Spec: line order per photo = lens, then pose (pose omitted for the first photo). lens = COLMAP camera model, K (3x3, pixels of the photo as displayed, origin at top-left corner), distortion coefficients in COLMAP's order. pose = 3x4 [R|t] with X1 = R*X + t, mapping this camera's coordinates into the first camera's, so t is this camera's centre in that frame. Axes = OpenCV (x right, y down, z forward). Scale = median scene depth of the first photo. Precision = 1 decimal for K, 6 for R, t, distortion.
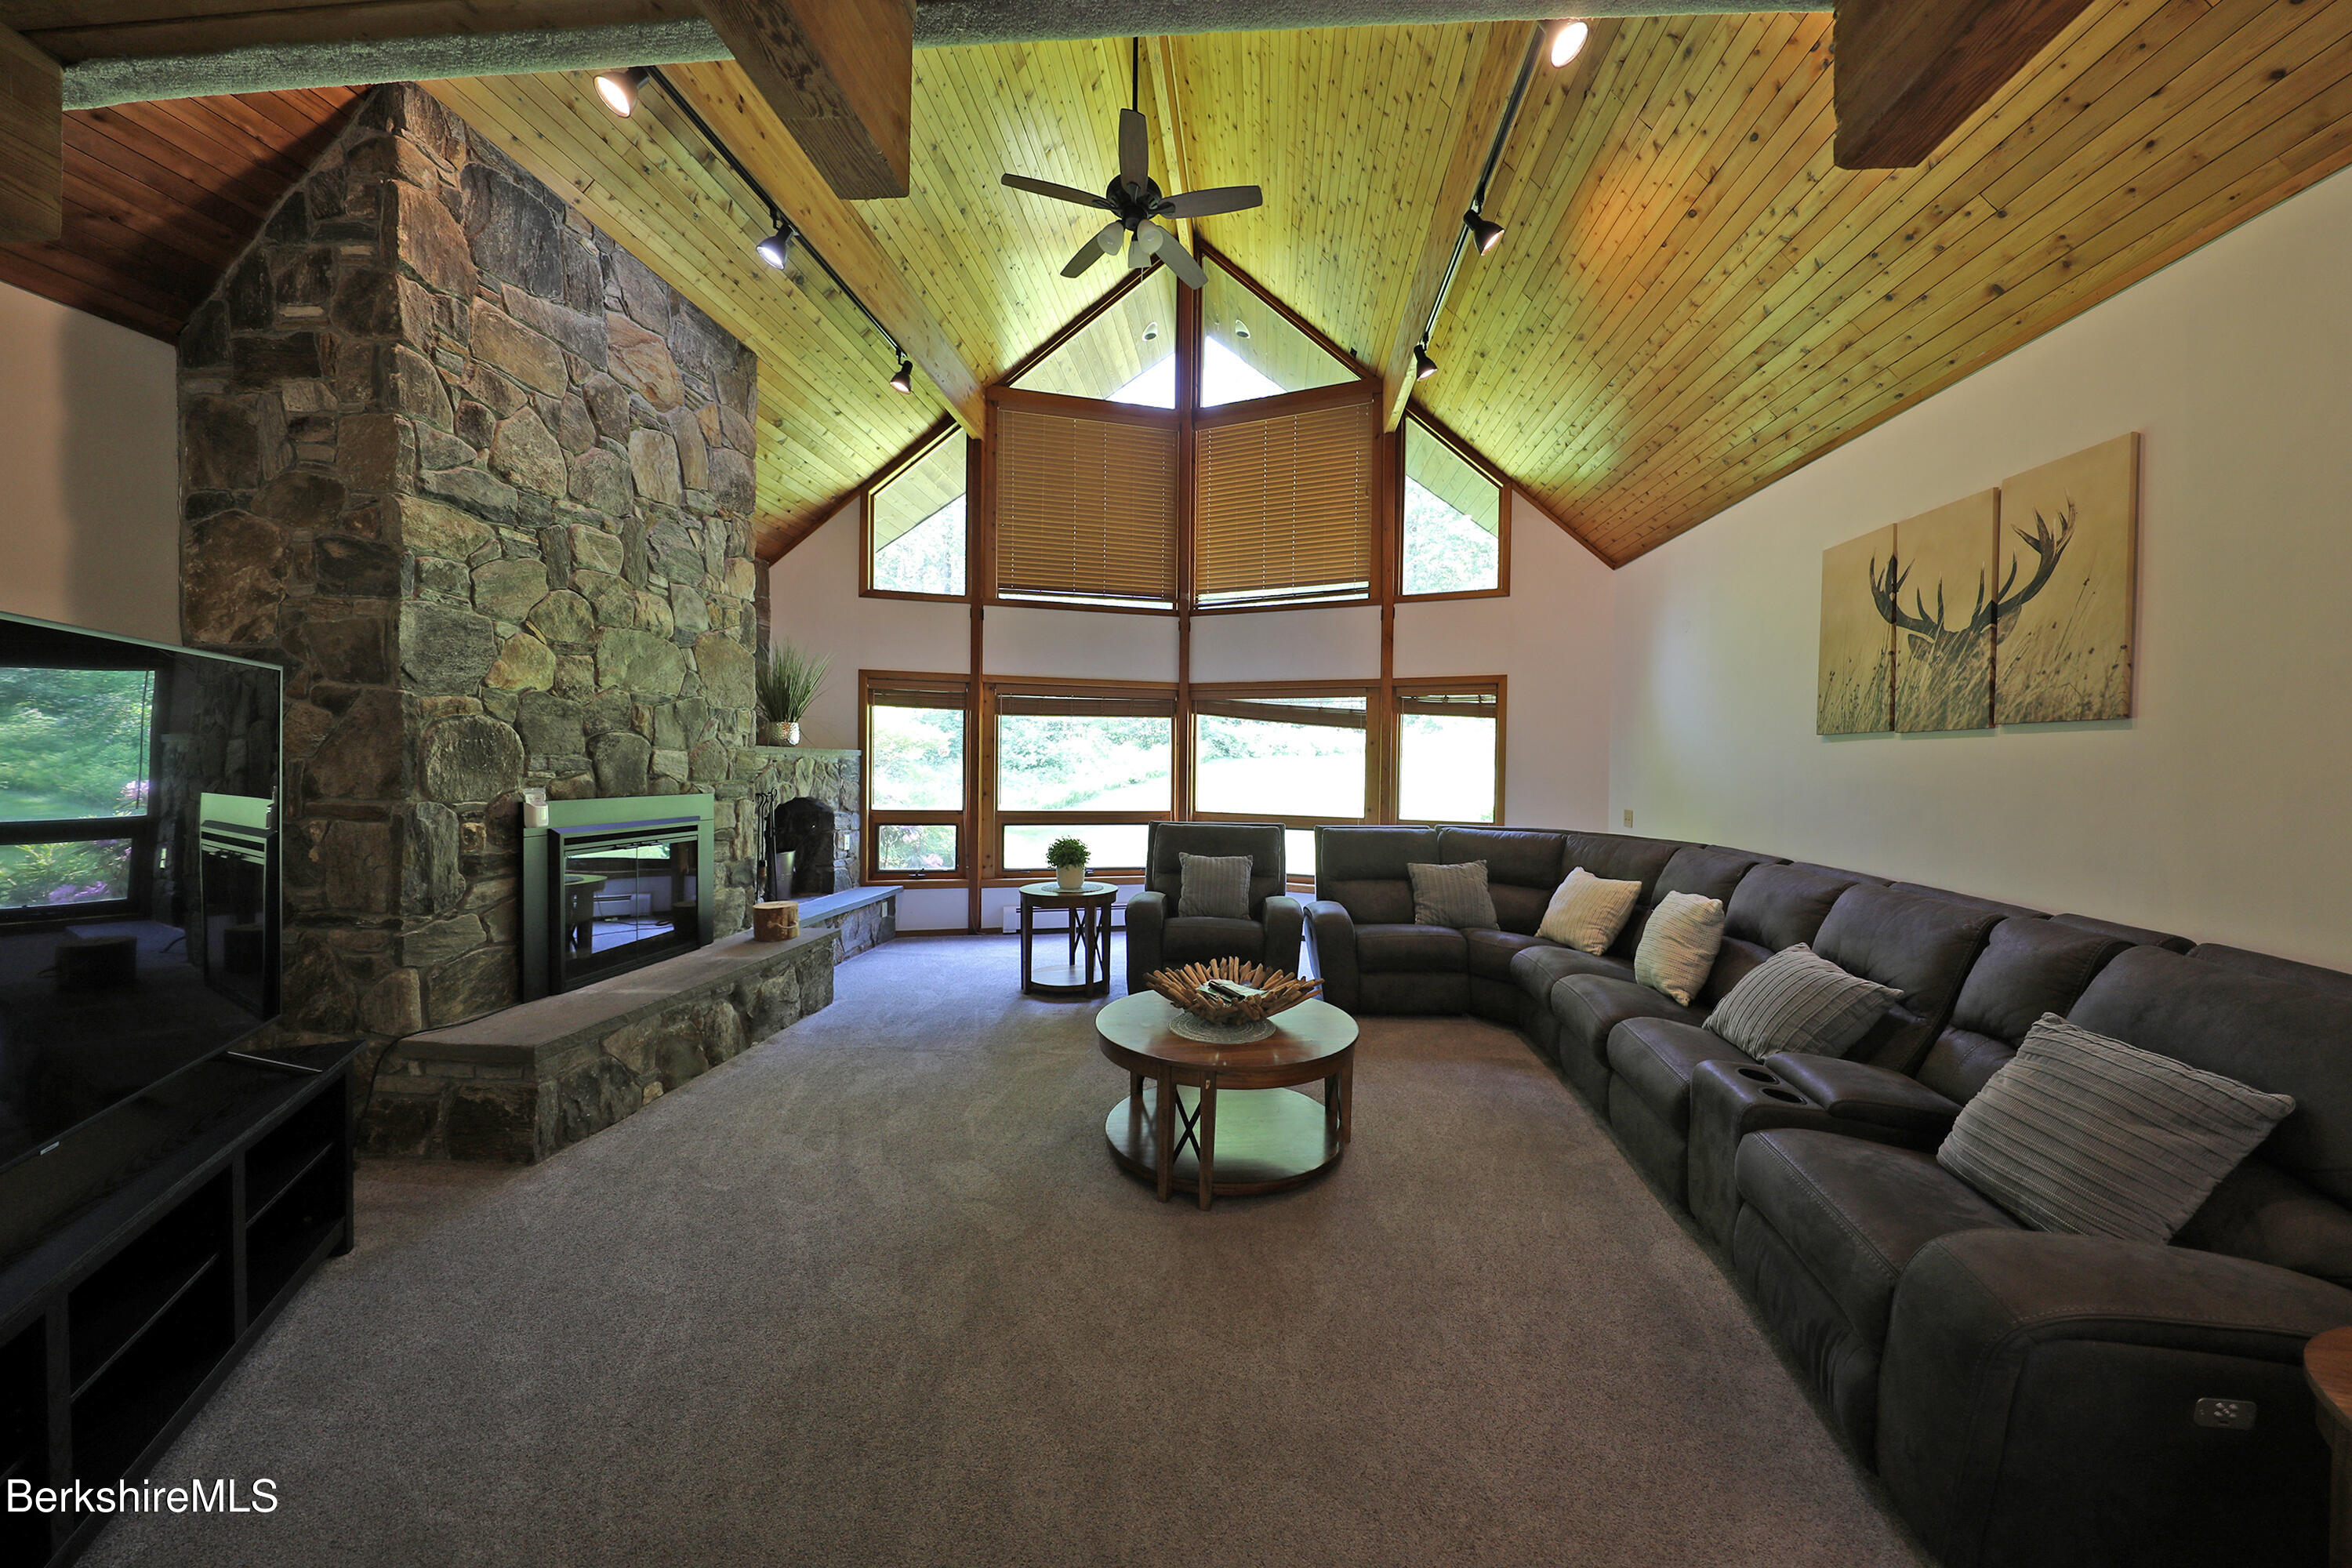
lens RADIAL K [[823.2, 0, 1188.2], [0, 823.2, 771.8], [0, 0, 1]] dist [0.008439, -0.001404]
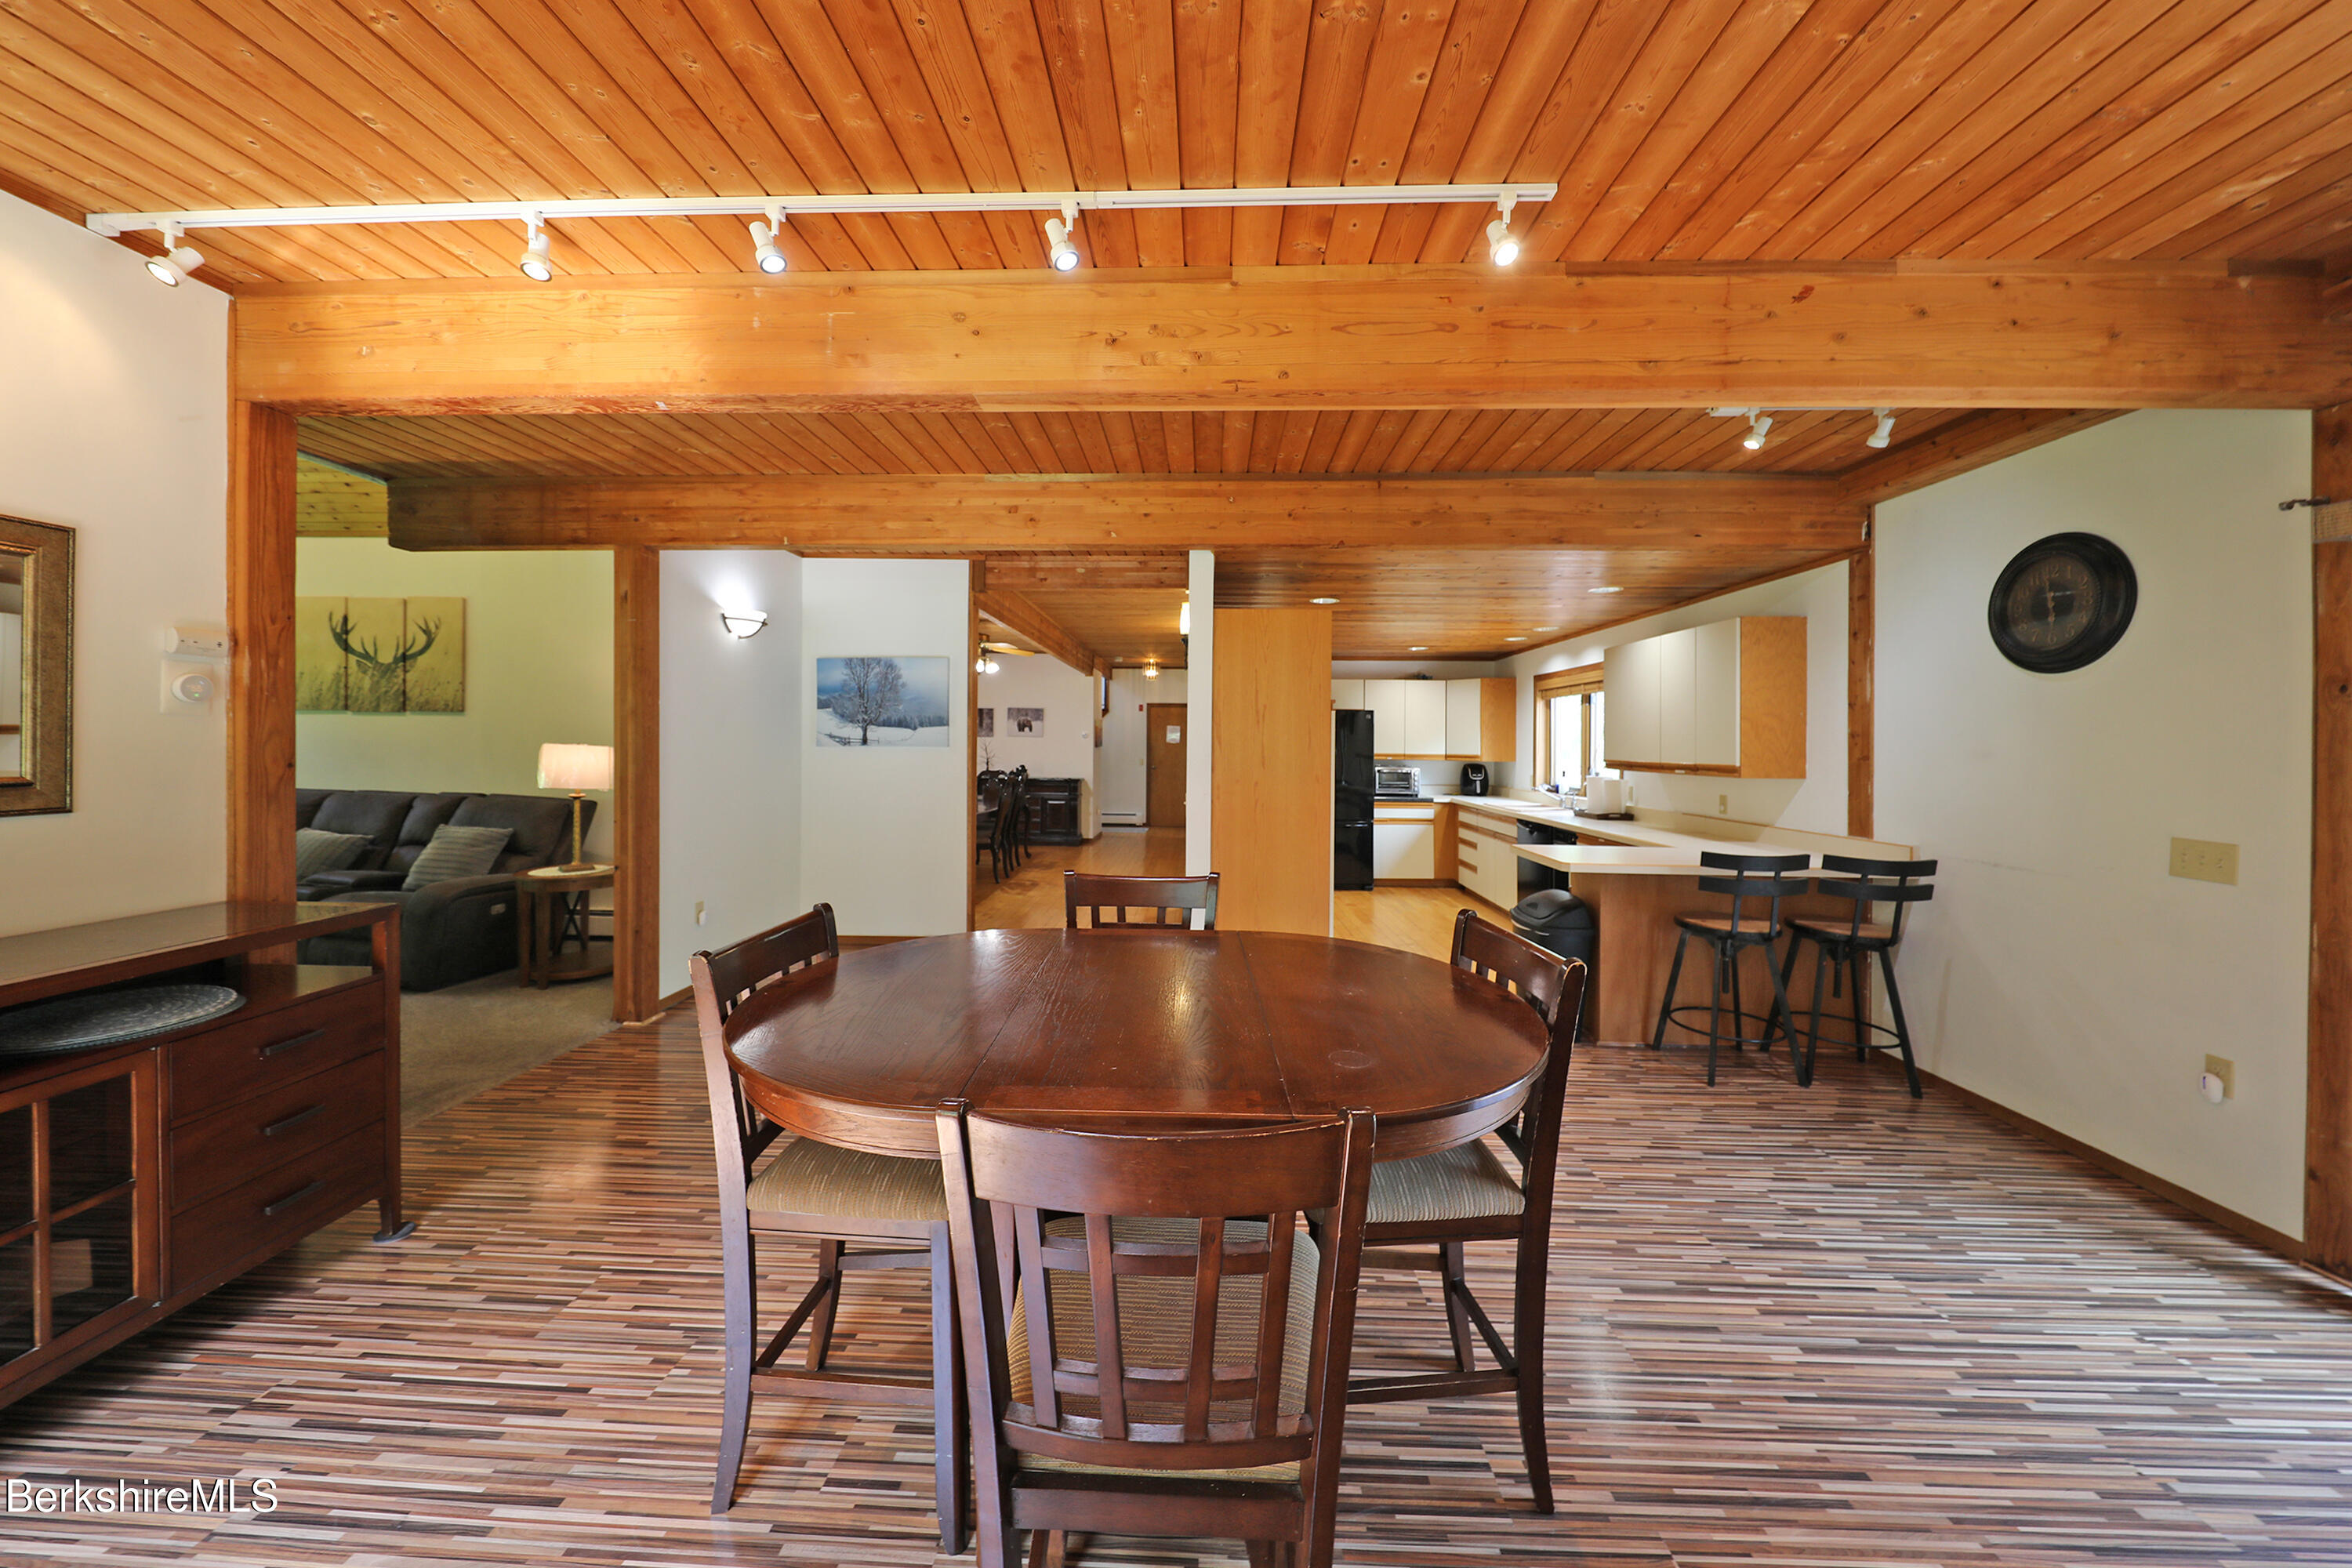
lens RADIAL K [[823.2, 0, 1162.5], [0, 823.2, 736.2], [0, 0, 1]] dist [0.008439, -0.001404]
pose [[-0.025291, -0.008724, 0.999642, -0.807452], [-0.003801, 0.999956, 0.008631, -0.010706], [-0.999673, -0.003582, -0.025323, -0.598370]]
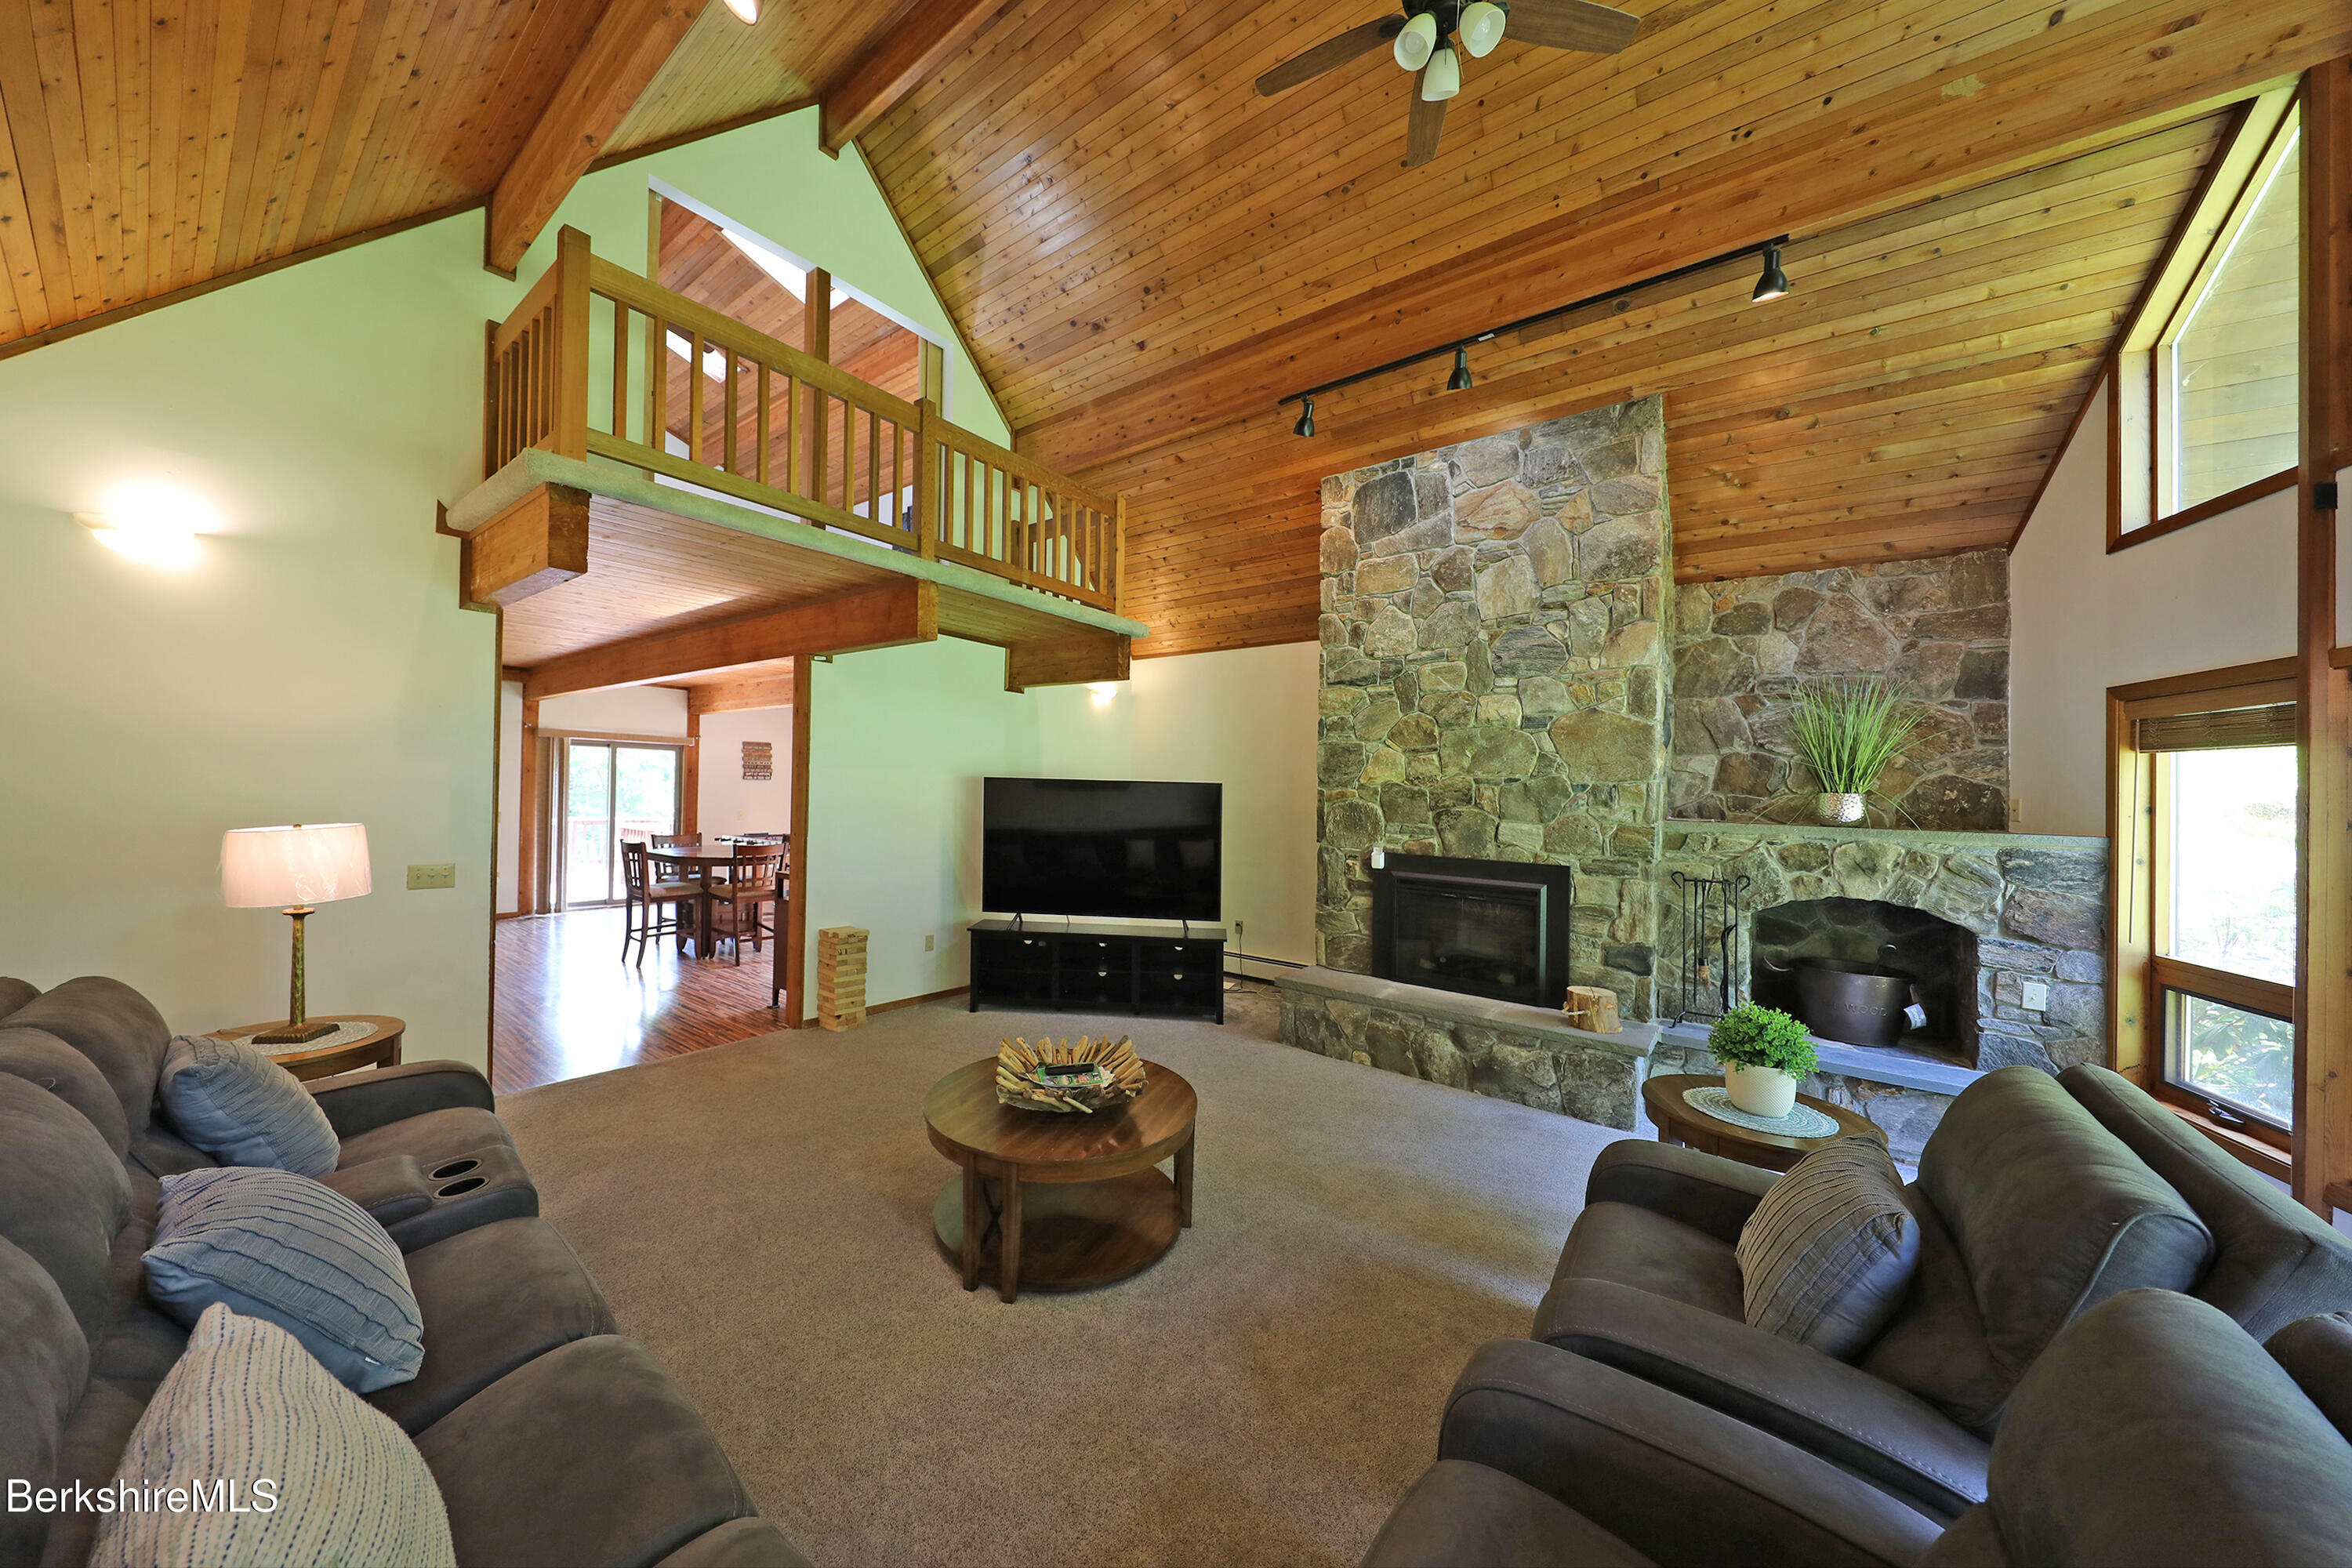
lens RADIAL K [[823.2, 0, 1162.6], [0, 823.2, 824.2], [0, 0, 1]] dist [0.008439, -0.001404]
pose [[-0.542958, -0.002689, -0.839756, 0.589293], [-0.046431, 0.998561, 0.026823, -0.032024], [0.838475, 0.053554, -0.542302, 1.159764]]
